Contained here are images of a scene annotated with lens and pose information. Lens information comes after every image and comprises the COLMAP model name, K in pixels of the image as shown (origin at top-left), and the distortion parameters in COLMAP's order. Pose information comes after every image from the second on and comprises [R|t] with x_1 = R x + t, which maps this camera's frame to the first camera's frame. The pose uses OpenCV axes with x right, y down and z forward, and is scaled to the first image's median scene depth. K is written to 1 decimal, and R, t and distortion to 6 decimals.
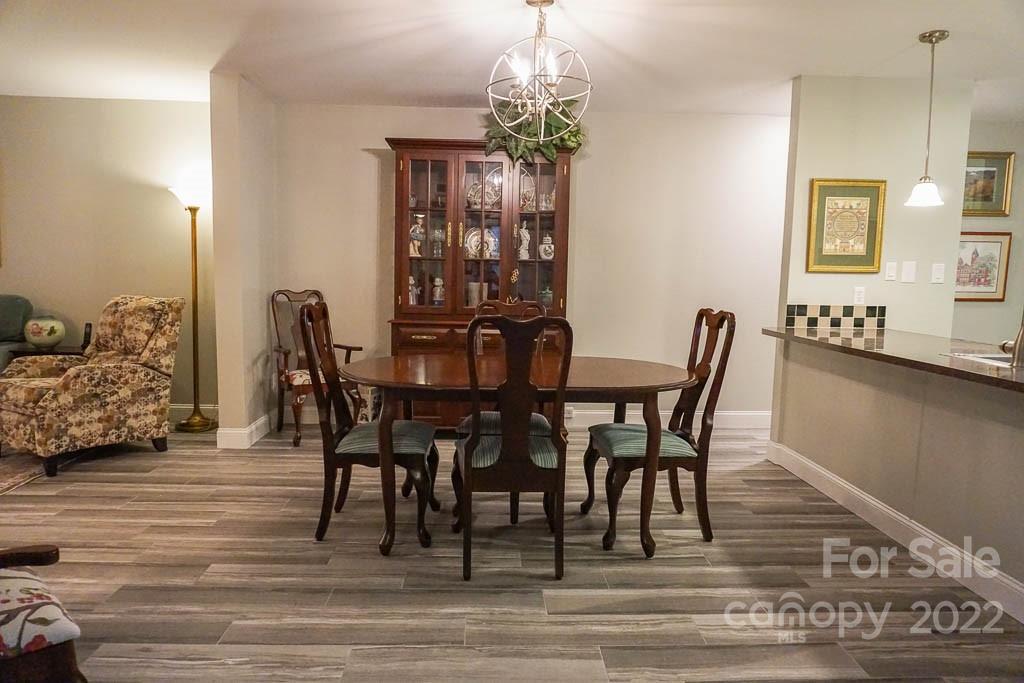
lens RADIAL K [[690.1, 0, 521.7], [0, 690.1, 346.9], [0, 0, 1]] dist [-0.043497, 0.028809]
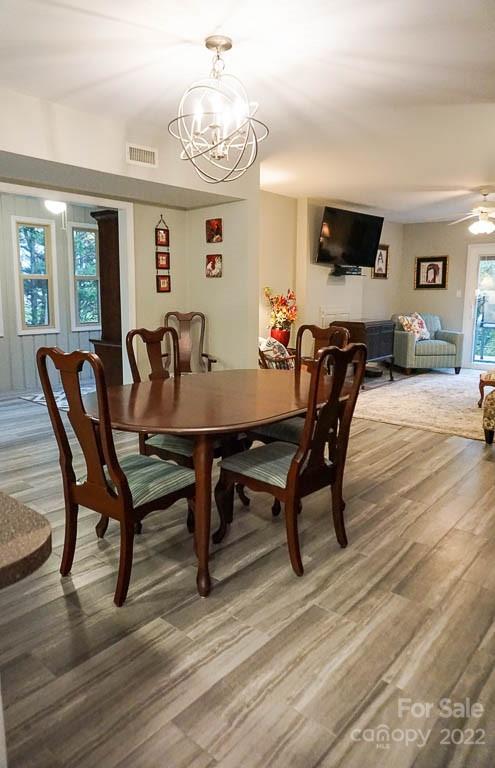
lens RADIAL K [[516.9, 0, 247.1], [0, 516.9, 372.9], [0, 0, 1]] dist [-0.001533, 0.001256]
pose [[-0.681739, 0.090534, -0.725972, 0.438244], [-0.098855, 0.971813, 0.214025, -0.136375], [0.724886, 0.217675, -0.653573, 1.178421]]
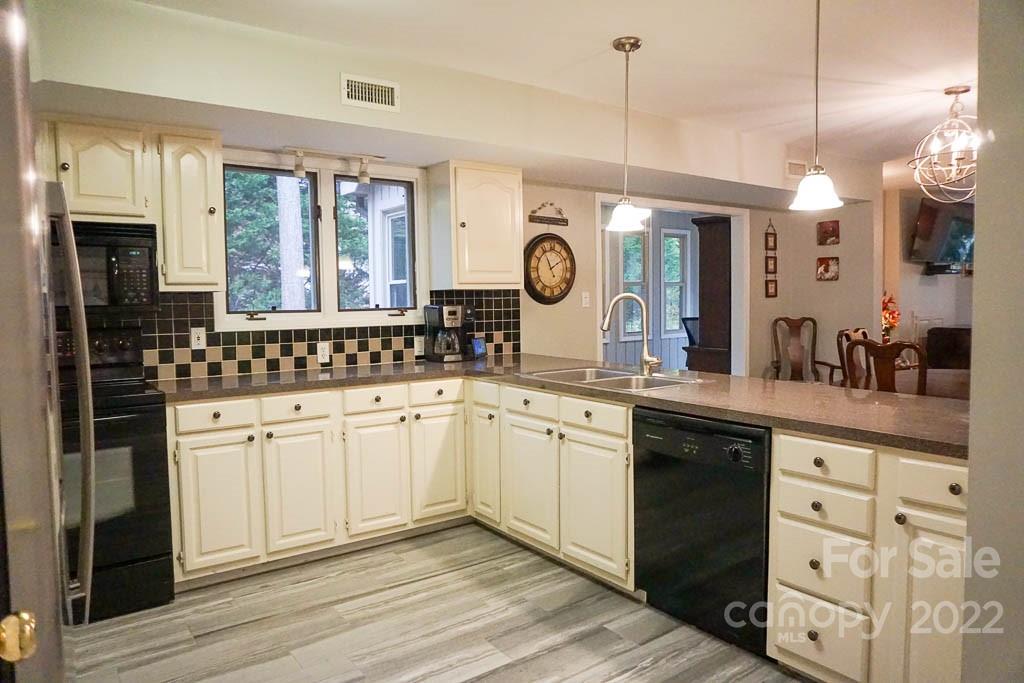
lens RADIAL K [[690.1, 0, 514.0], [0, 690.1, 343.3], [0, 0, 1]] dist [-0.043497, 0.028809]
pose [[-0.832175, 0.029890, -0.553706, 1.003846], [-0.061018, 0.987546, 0.145015, -0.128179], [0.551145, 0.154464, -0.819988, 1.169079]]
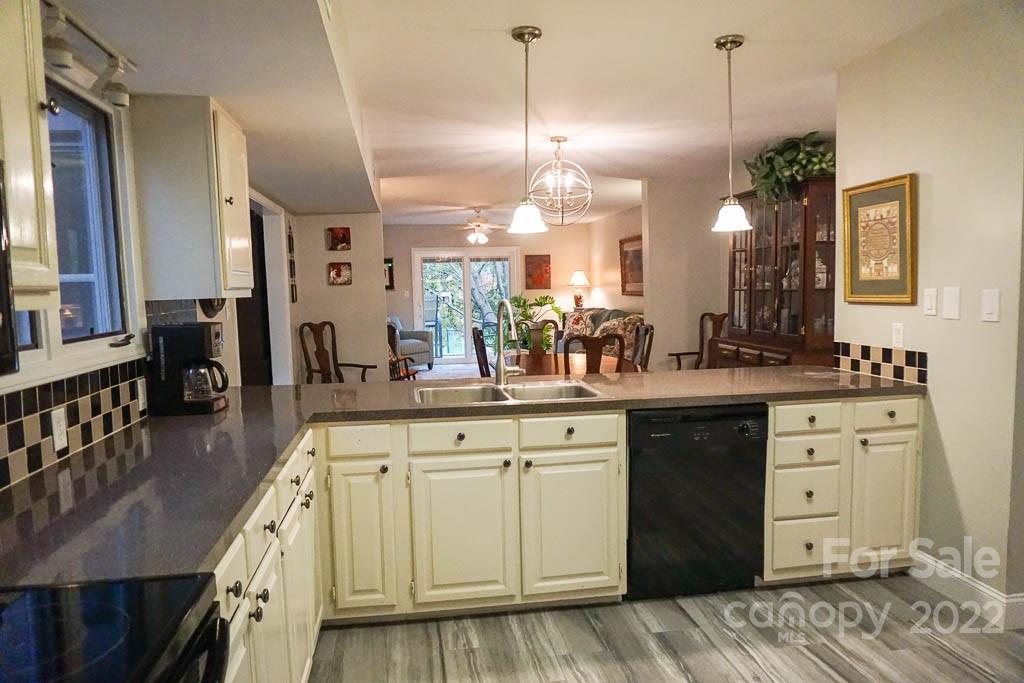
lens RADIAL K [[690.1, 0, 518.0], [0, 690.1, 338.6], [0, 0, 1]] dist [-0.043497, 0.028809]
pose [[0.117249, 0.054810, -0.991589, 1.186385], [-0.082223, 0.995584, 0.045309, -0.072216], [0.989693, 0.076218, 0.121238, 0.523289]]
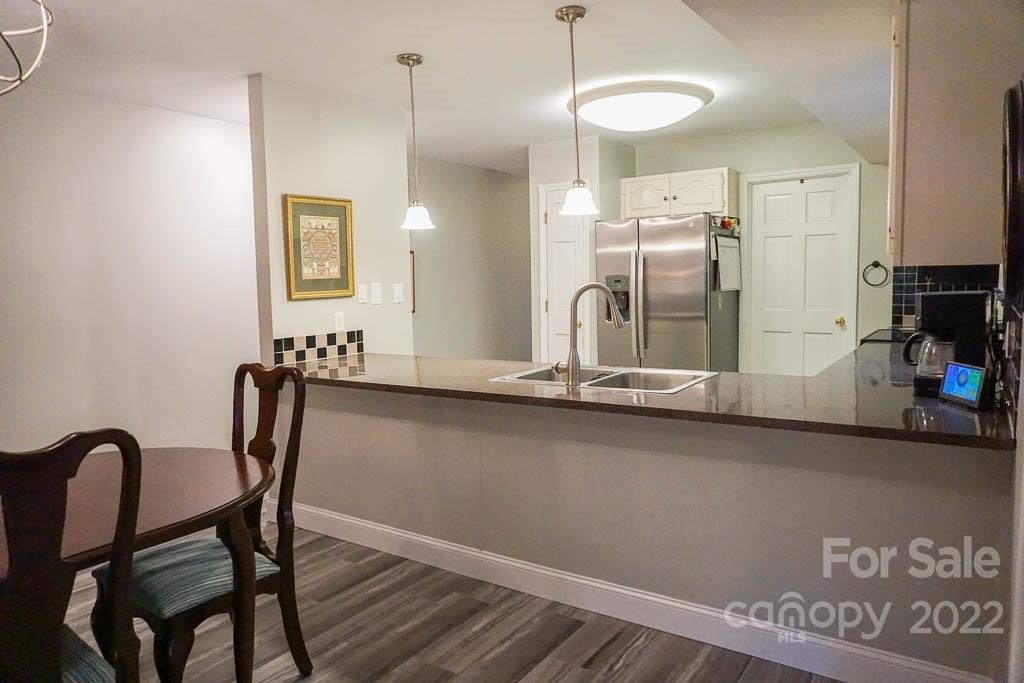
lens RADIAL K [[690.1, 0, 502.1], [0, 690.1, 343.1], [0, 0, 1]] dist [-0.043497, 0.028809]
pose [[0.614839, -0.108710, 0.781125, -0.110498], [0.122984, 0.991553, 0.041192, -0.058050], [-0.779005, 0.070739, 0.623015, 0.246093]]
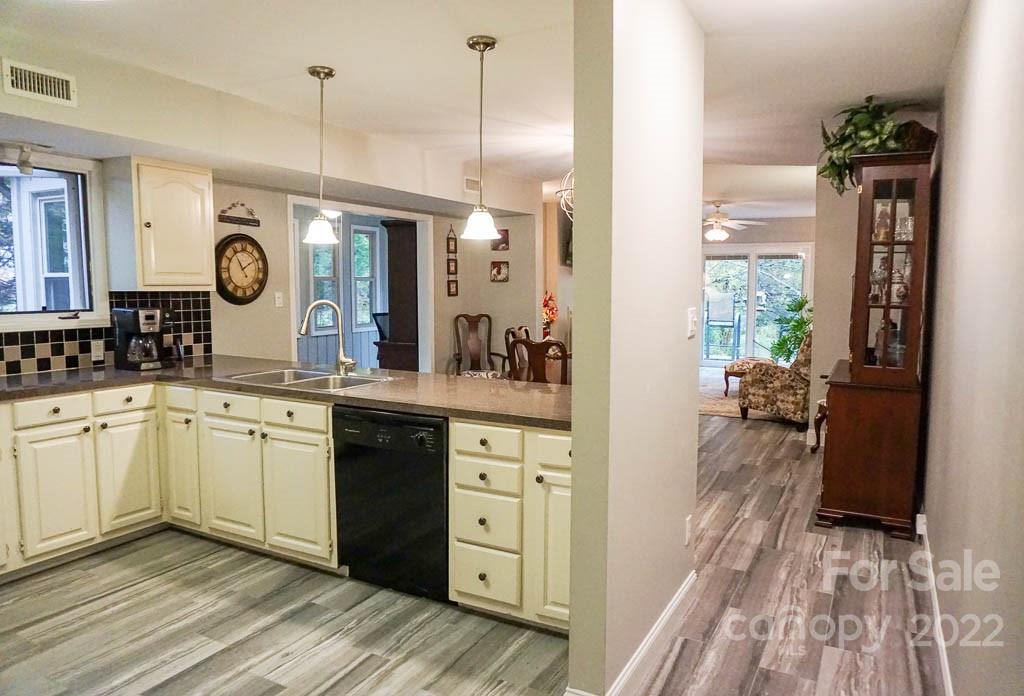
lens RADIAL K [[705.5, 0, 522.0], [0, 705.5, 350.5], [0, 0, 1]] dist [-0.040418, 0.025369]
pose [[-0.507989, 0.061150, -0.859190, 1.087674], [-0.107087, 0.985255, 0.133436, -0.159704], [0.854681, 0.159792, -0.493950, 1.238146]]
